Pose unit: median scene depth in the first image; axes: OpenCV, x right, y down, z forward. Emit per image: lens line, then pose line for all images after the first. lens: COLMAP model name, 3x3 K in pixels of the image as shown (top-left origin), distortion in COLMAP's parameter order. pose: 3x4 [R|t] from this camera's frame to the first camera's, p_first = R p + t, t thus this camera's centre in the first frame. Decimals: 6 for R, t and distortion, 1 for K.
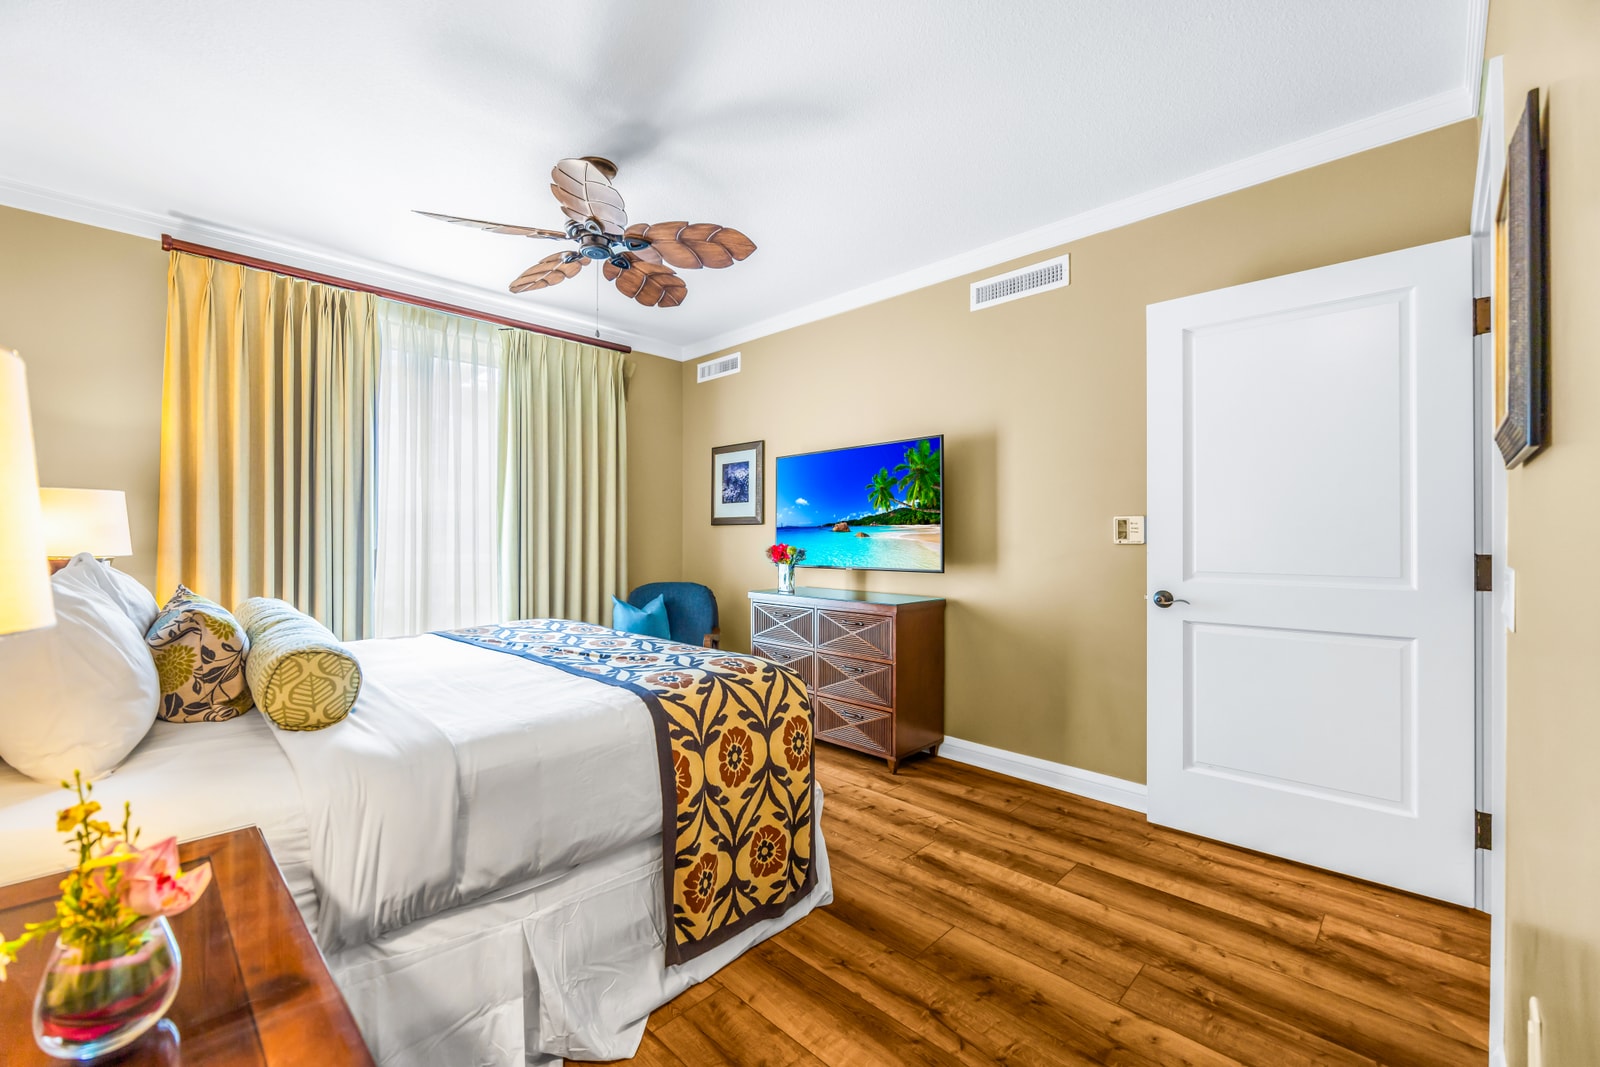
lens RADIAL K [[650.0, 0, 796.2], [0, 650.0, 535.4], [0, 0, 1]] dist [0.000700, 0.000071]
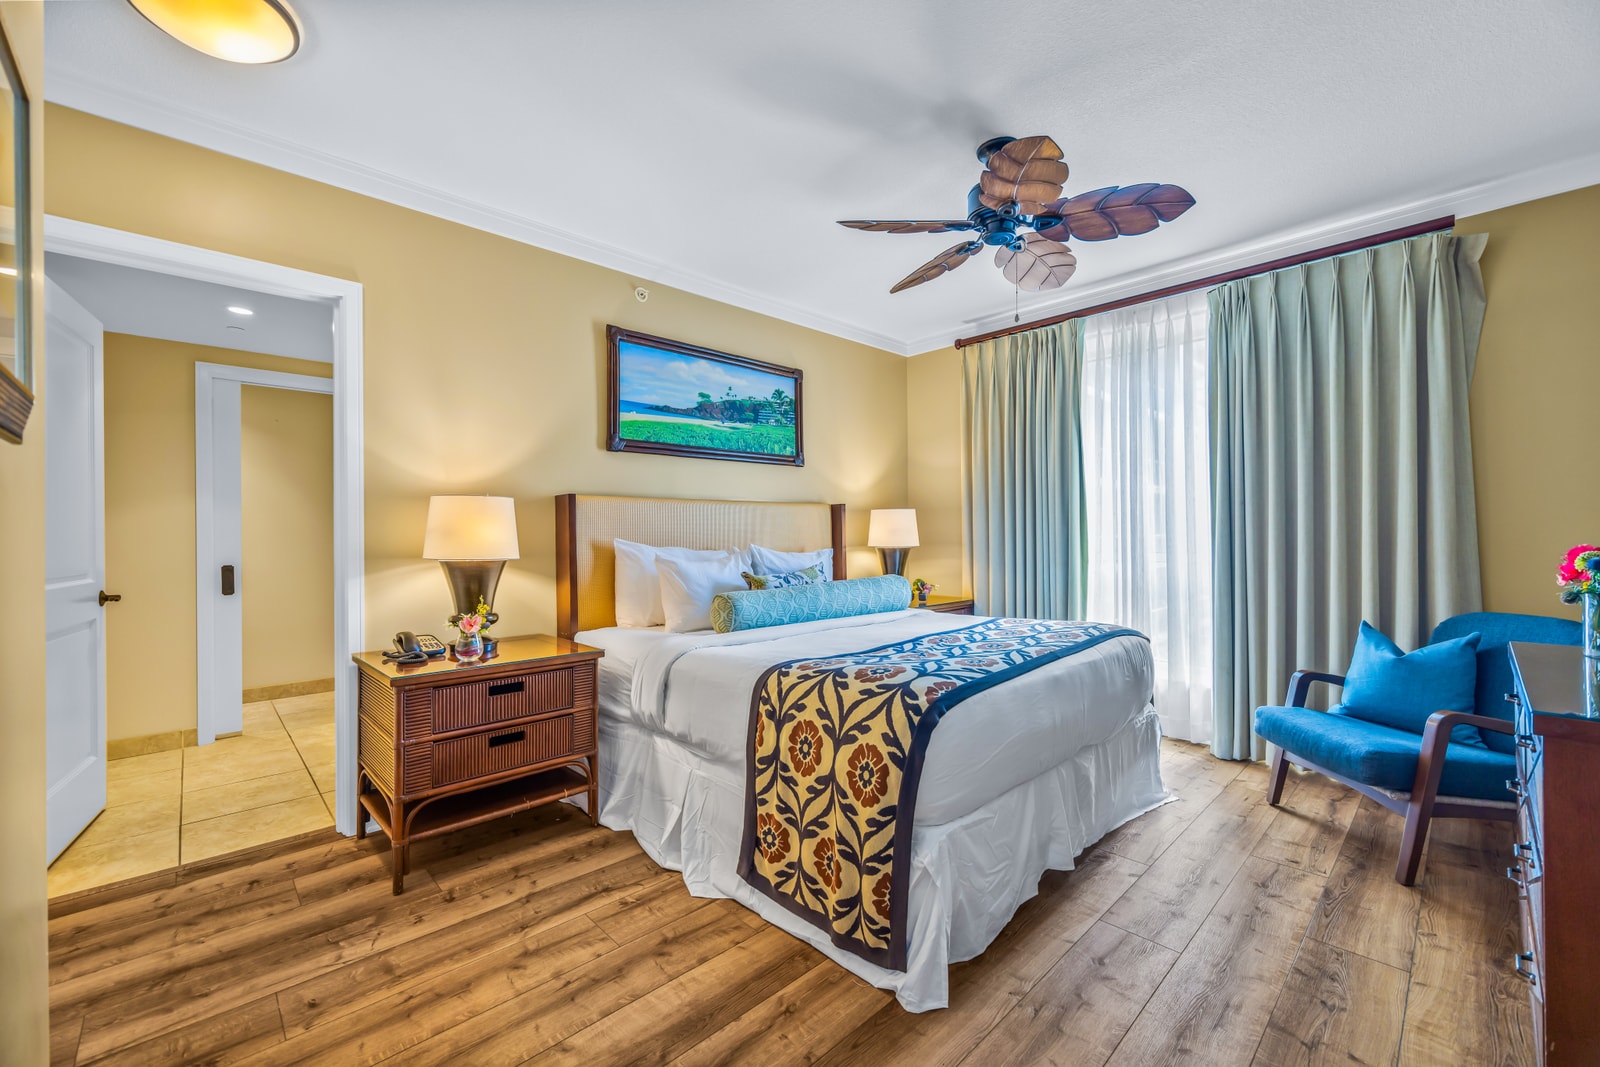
lens RADIAL K [[652.8, 0, 772.7], [0, 652.8, 536.2], [0, 0, 1]] dist [-0.000025, -0.000012]
pose [[-0.052557, -0.000599, -0.998618, 0.916830], [0.007842, 0.999969, -0.001012, 0.004683], [0.998587, -0.007884, -0.052550, 0.975012]]
